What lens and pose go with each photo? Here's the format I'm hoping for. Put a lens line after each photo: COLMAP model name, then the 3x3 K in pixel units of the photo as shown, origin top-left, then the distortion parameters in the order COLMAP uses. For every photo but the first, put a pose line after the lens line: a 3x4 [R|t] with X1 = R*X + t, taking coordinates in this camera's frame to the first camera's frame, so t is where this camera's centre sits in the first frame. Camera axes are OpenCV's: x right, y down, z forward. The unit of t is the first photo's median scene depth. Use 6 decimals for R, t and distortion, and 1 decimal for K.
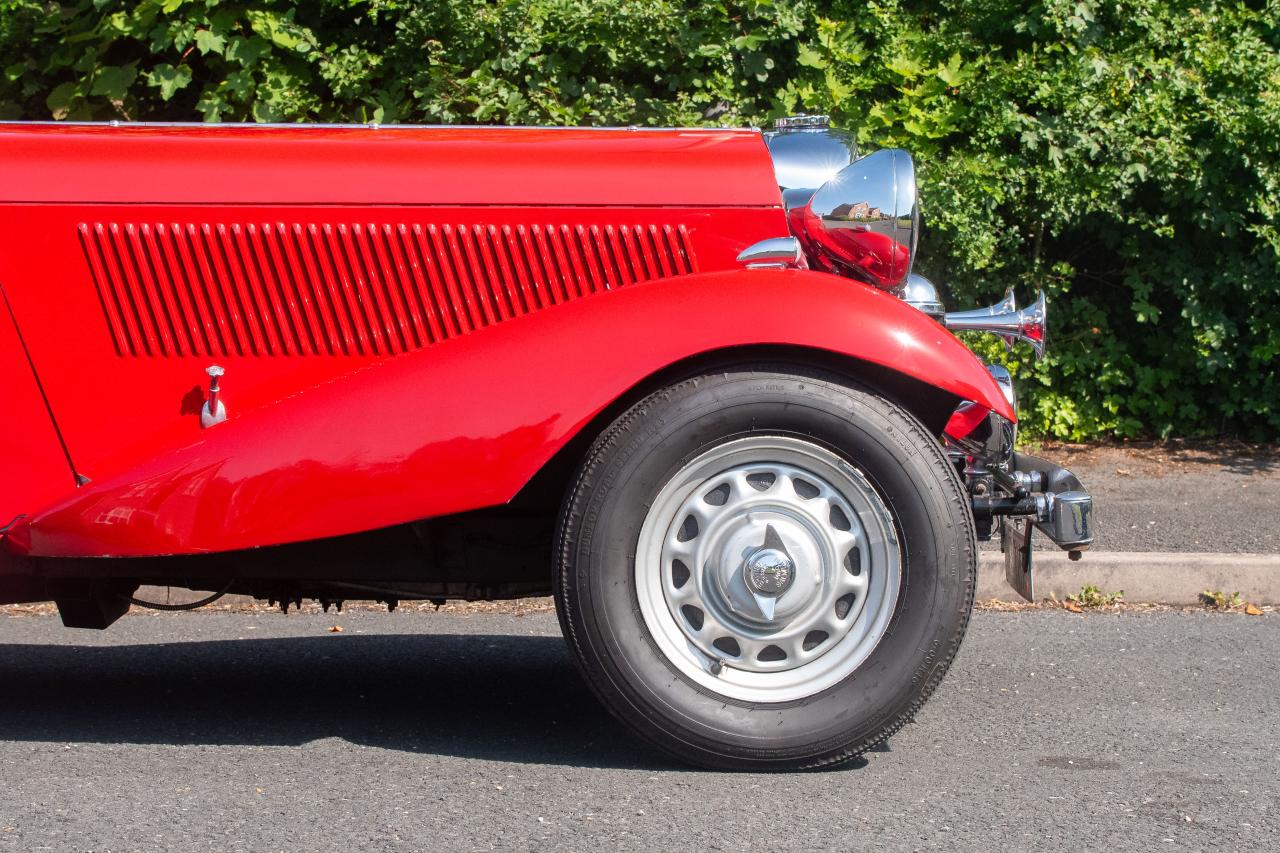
lens RADIAL K [[3850.6, 0, 640.0], [0, 3850.6, 426.5], [0, 0, 1]] dist [0.040295, 2.459069]
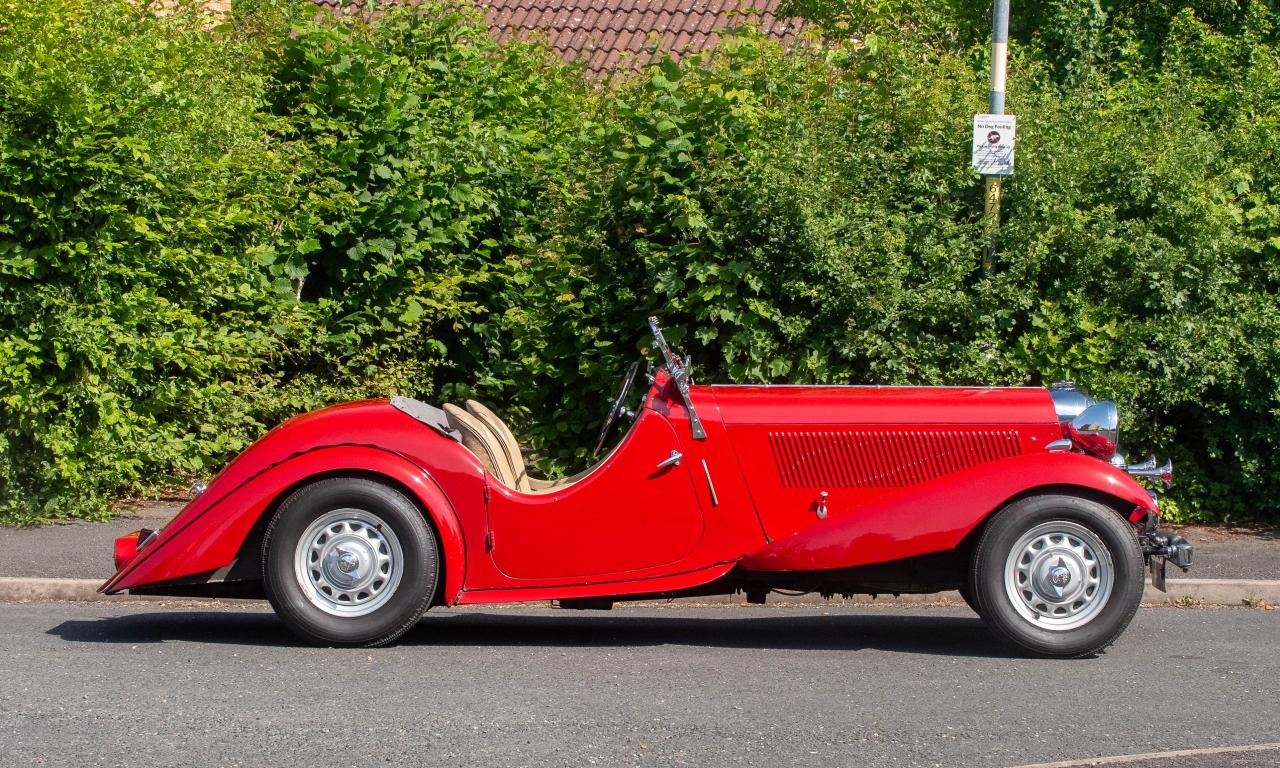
lens RADIAL K [[4044.1, 0, 623.6], [0, 4044.1, 384.8], [0, 0, 1]] dist [0.094127, 2.423161]
pose [[0.999883, 0.000418, -0.015280, -0.130946], [-0.000869, 0.999563, -0.029545, -0.005043], [0.015261, 0.029555, 0.999447, -1.013831]]
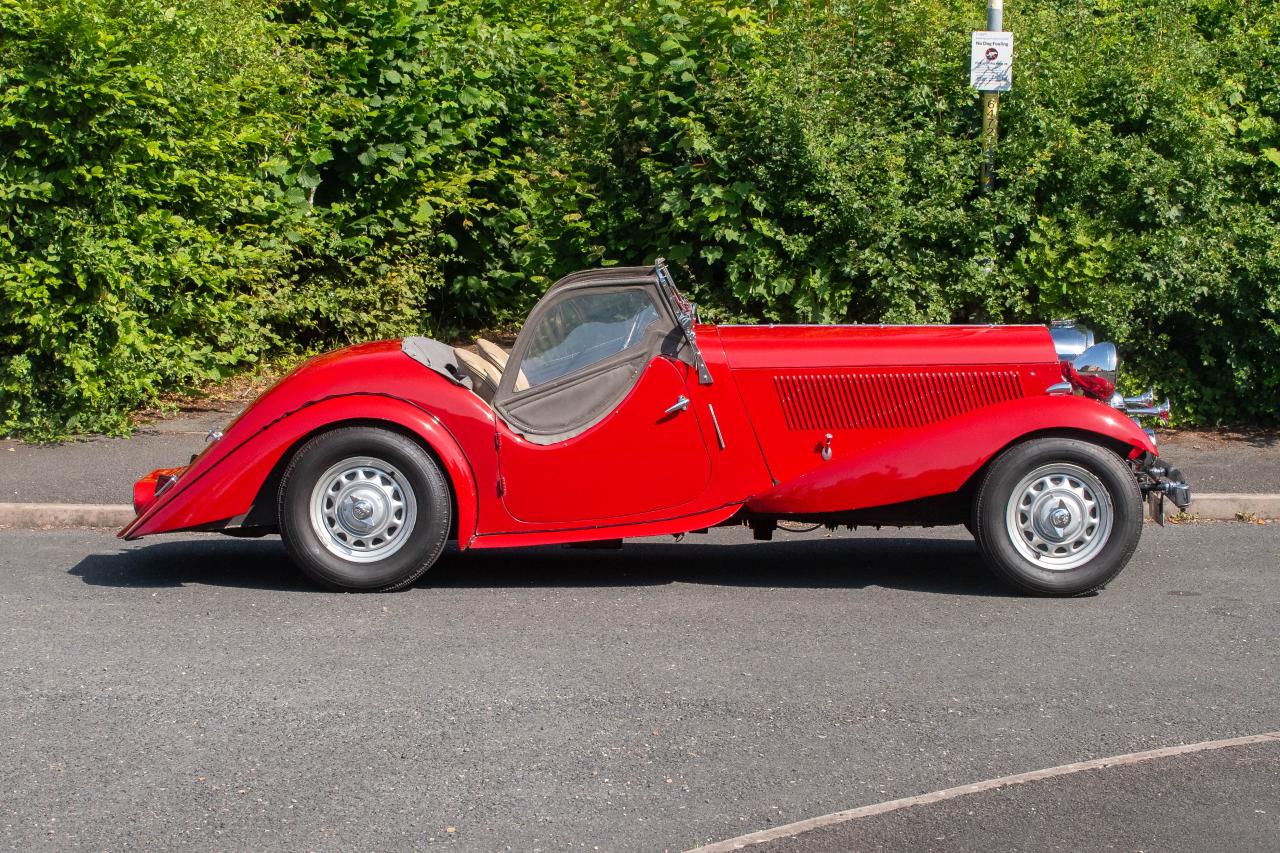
lens RADIAL K [[3850.6, 0, 640.0], [0, 3850.6, 426.5], [0, 0, 1]] dist [0.040295, 2.459069]
pose [[0.999894, -0.007454, -0.012514, -0.132818], [0.007916, 0.999274, 0.037277, -0.074779], [0.012227, -0.037372, 0.999227, -0.960749]]
